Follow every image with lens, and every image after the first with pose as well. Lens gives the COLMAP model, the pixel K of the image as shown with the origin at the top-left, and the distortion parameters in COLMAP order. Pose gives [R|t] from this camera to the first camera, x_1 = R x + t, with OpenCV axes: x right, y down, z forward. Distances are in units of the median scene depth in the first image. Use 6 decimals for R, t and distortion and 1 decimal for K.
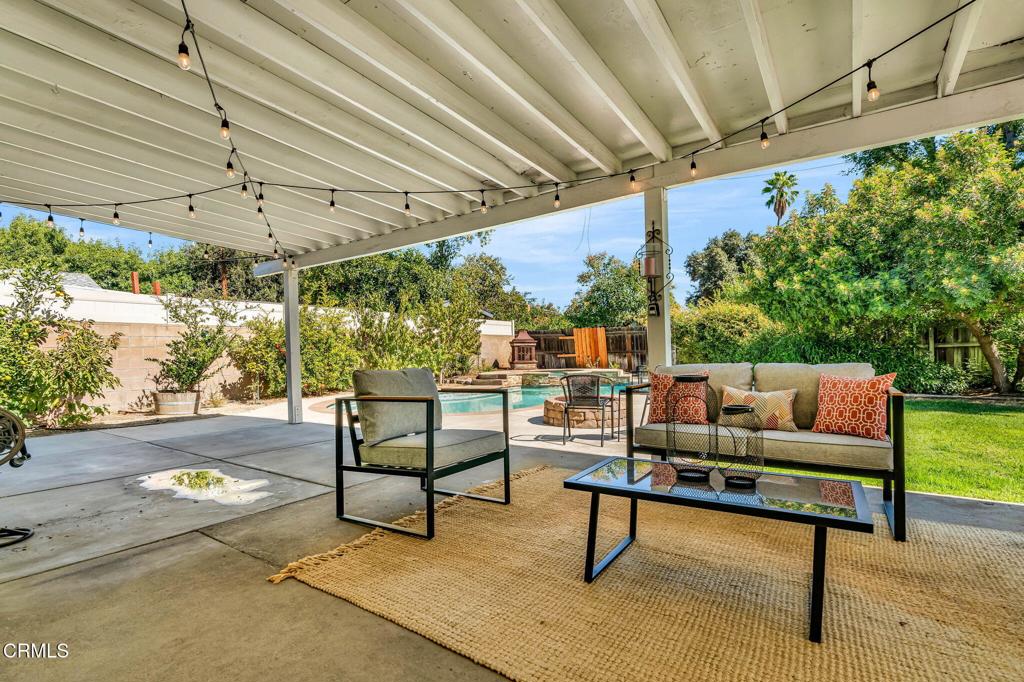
lens RADIAL K [[483.4, 0, 501.7], [0, 483.4, 366.0], [0, 0, 1]] dist [-0.002635, 0.002476]
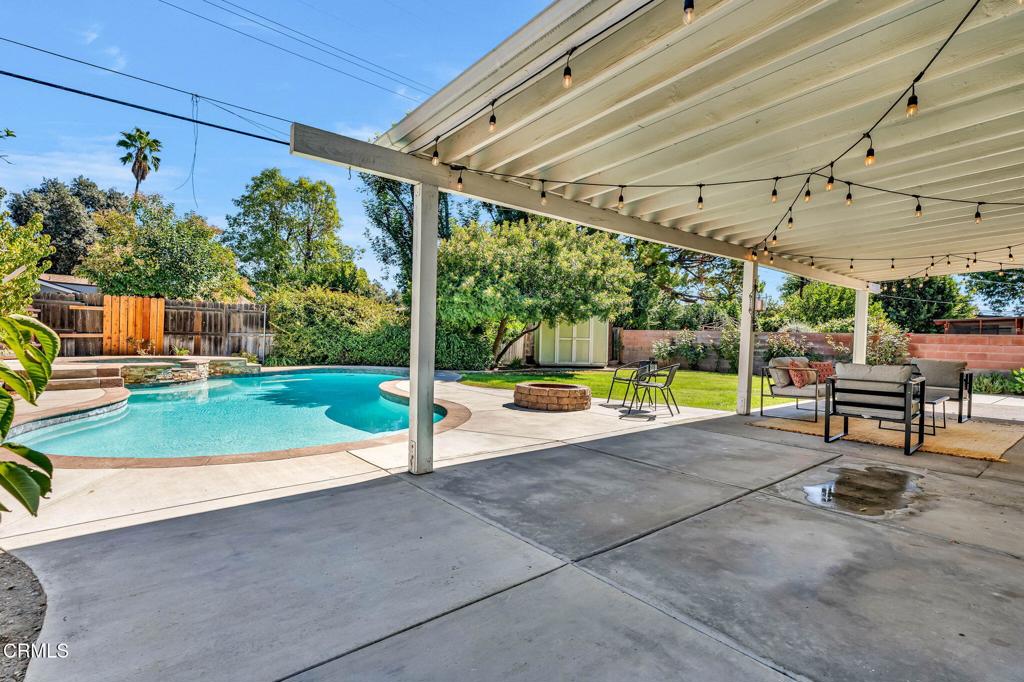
lens RADIAL K [[501.5, 0, 507.6], [0, 501.5, 344.4], [0, 0, 1]] dist [0.006413, -0.000471]
pose [[0.258297, 0.007793, 0.966034, -0.458682], [-0.002792, 0.999969, -0.007321, -0.008962], [-0.966061, -0.000806, 0.258311, 0.363815]]
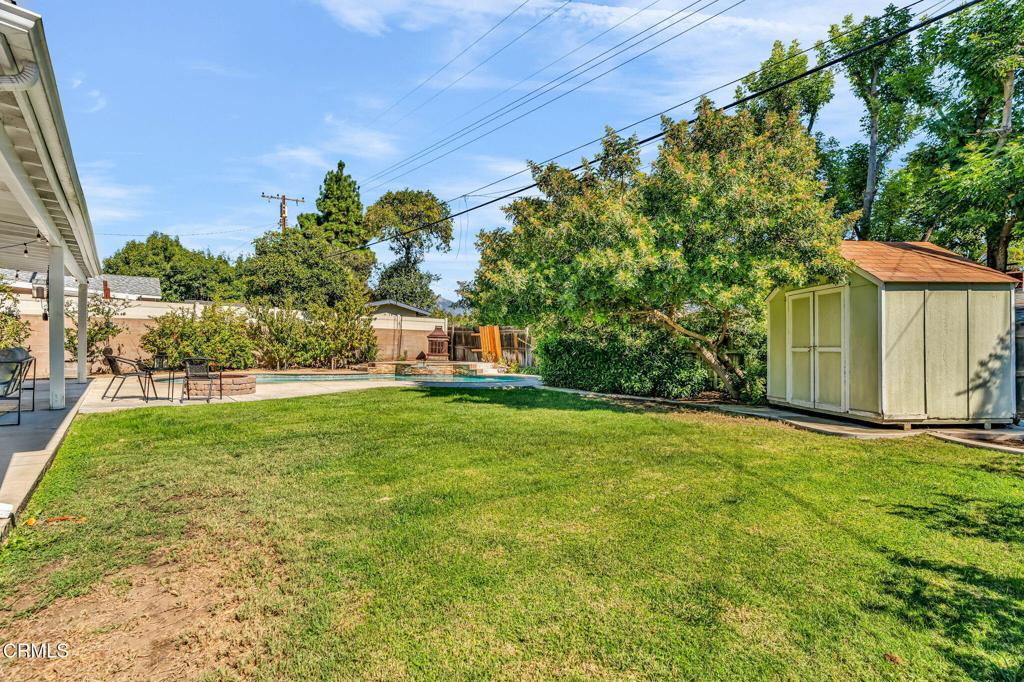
lens RADIAL K [[483.4, 0, 507.4], [0, 483.4, 347.4], [0, 0, 1]] dist [-0.002635, 0.002476]
pose [[0.965894, 0.033445, -0.256769, 0.616487], [-0.040859, 0.998886, -0.023594, -0.006939], [0.255694, 0.033280, 0.966185, -0.071399]]
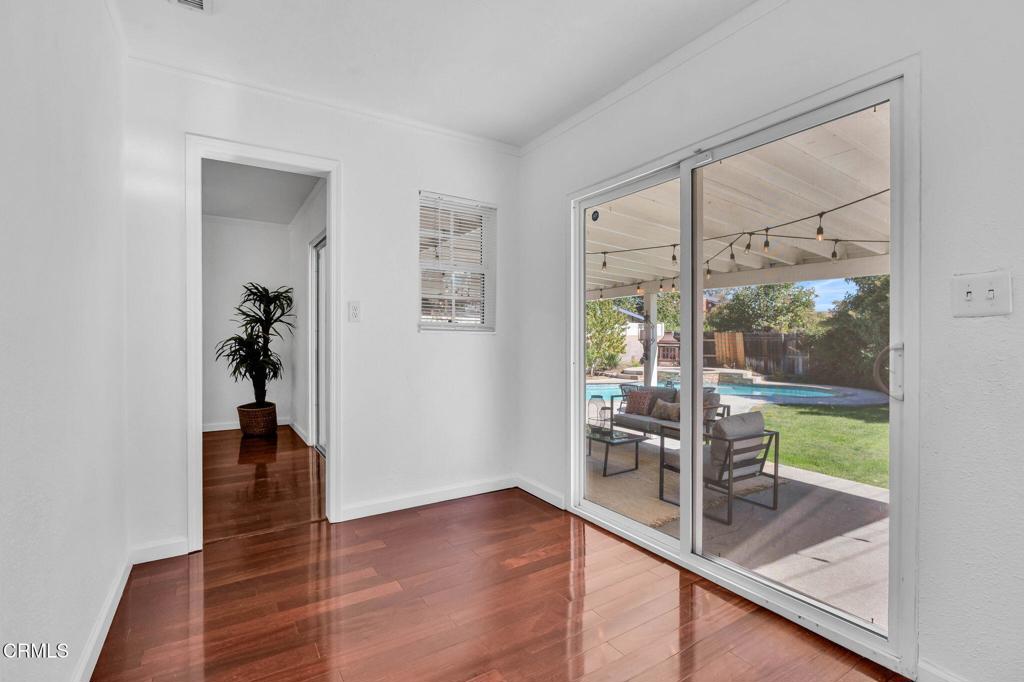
lens RADIAL K [[466.9, 0, 509.5], [0, 466.9, 341.8], [0, 0, 1]] dist [-0.005434, 0.003641]
pose [[0.929373, 0.031247, -0.367816, 0.129347], [-0.036707, 0.999295, -0.007854, -0.036324], [0.367311, 0.020801, 0.929865, -0.250868]]
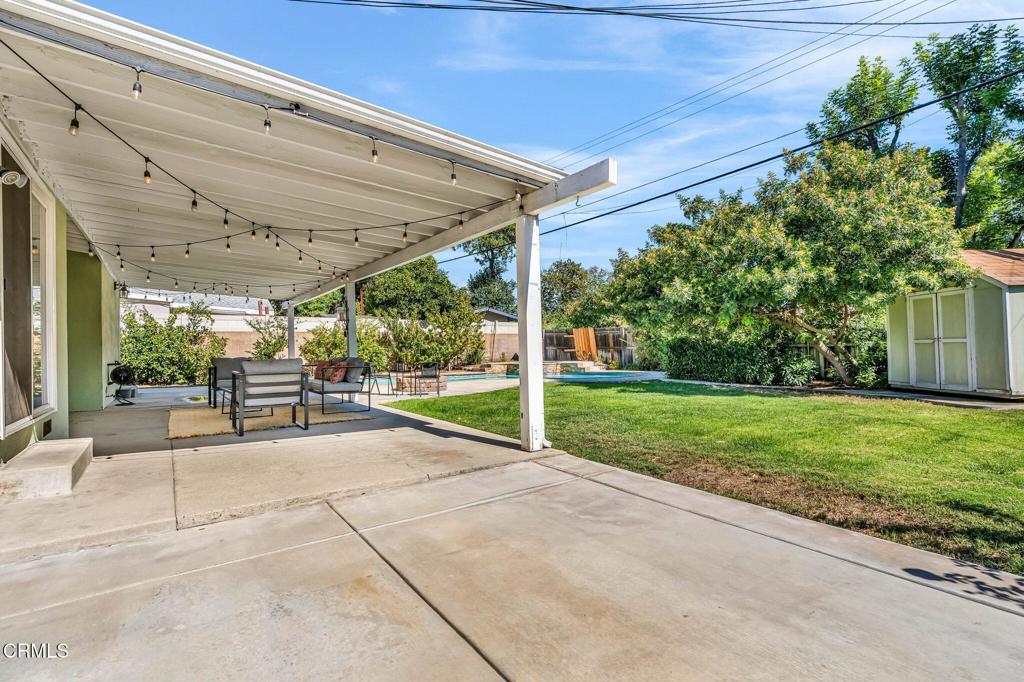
lens RADIAL K [[483.4, 0, 507.4], [0, 483.4, 344.9], [0, 0, 1]] dist [-0.002635, 0.002476]
pose [[0.946149, 0.003010, -0.323717, 0.479473], [-0.012610, 0.999541, -0.027563, -0.000733], [0.323485, 0.030161, 0.945752, -0.255706]]
